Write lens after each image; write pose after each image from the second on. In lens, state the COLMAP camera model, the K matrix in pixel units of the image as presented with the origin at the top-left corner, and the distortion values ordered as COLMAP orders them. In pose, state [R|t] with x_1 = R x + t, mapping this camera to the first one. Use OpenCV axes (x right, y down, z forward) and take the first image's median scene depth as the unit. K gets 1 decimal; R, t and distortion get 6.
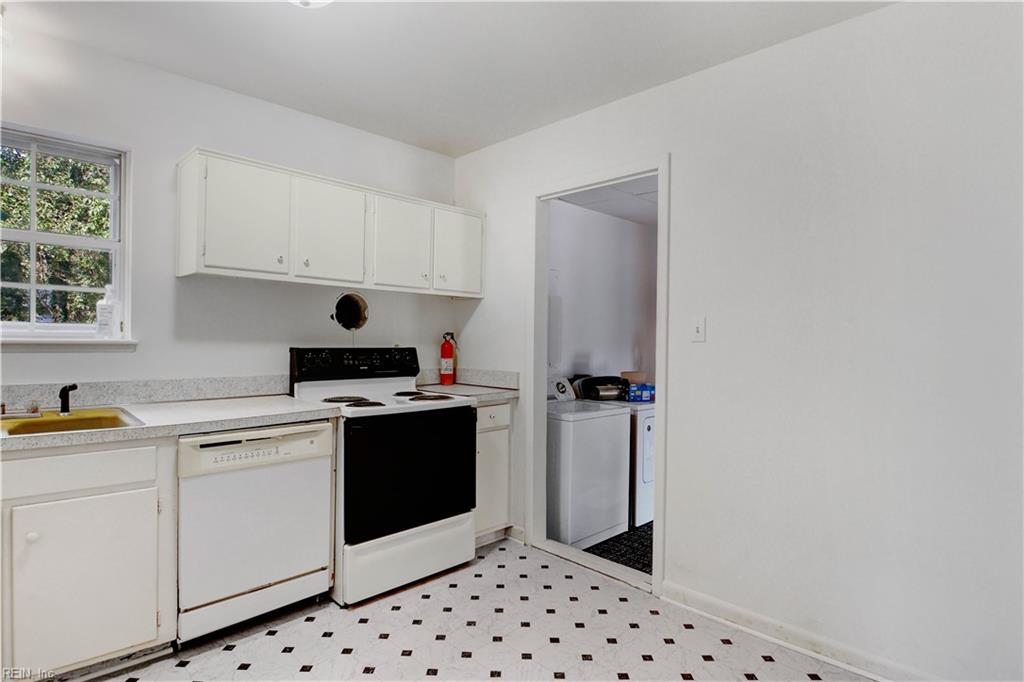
lens RADIAL K [[546.3, 0, 510.3], [0, 546.3, 338.6], [0, 0, 1]] dist [-0.019751, -0.000004]
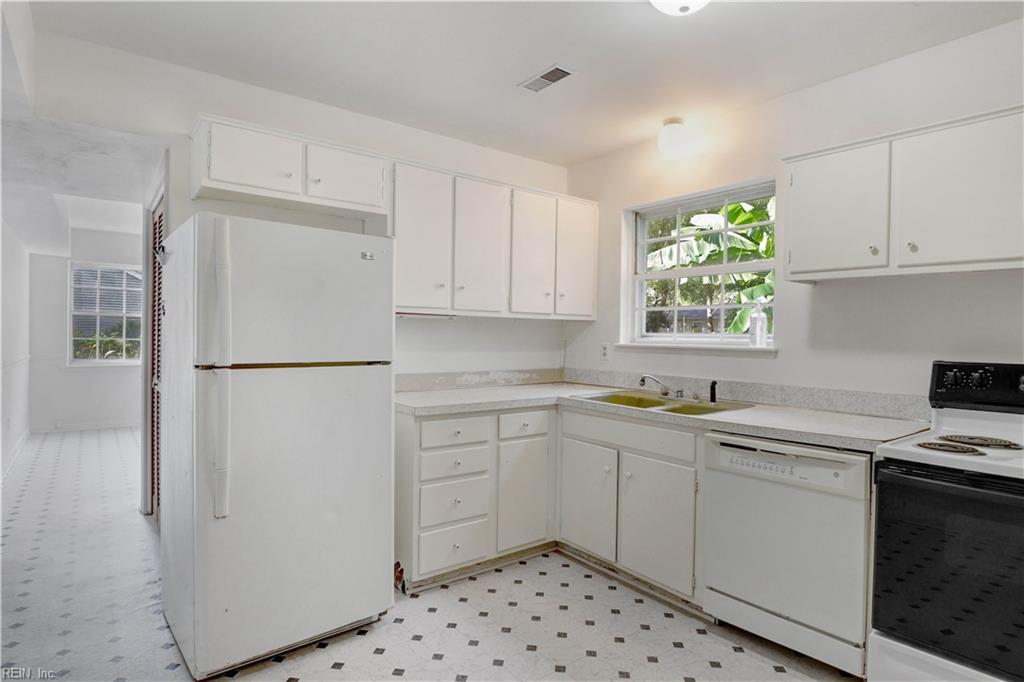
lens RADIAL K [[546.3, 0, 509.4], [0, 546.3, 343.3], [0, 0, 1]] dist [-0.019751, -0.000004]
pose [[-0.117133, -0.005822, -0.993099, 0.500061], [-0.021644, 0.999760, -0.003308, 0.009607], [0.992880, 0.021107, -0.117231, 0.627033]]
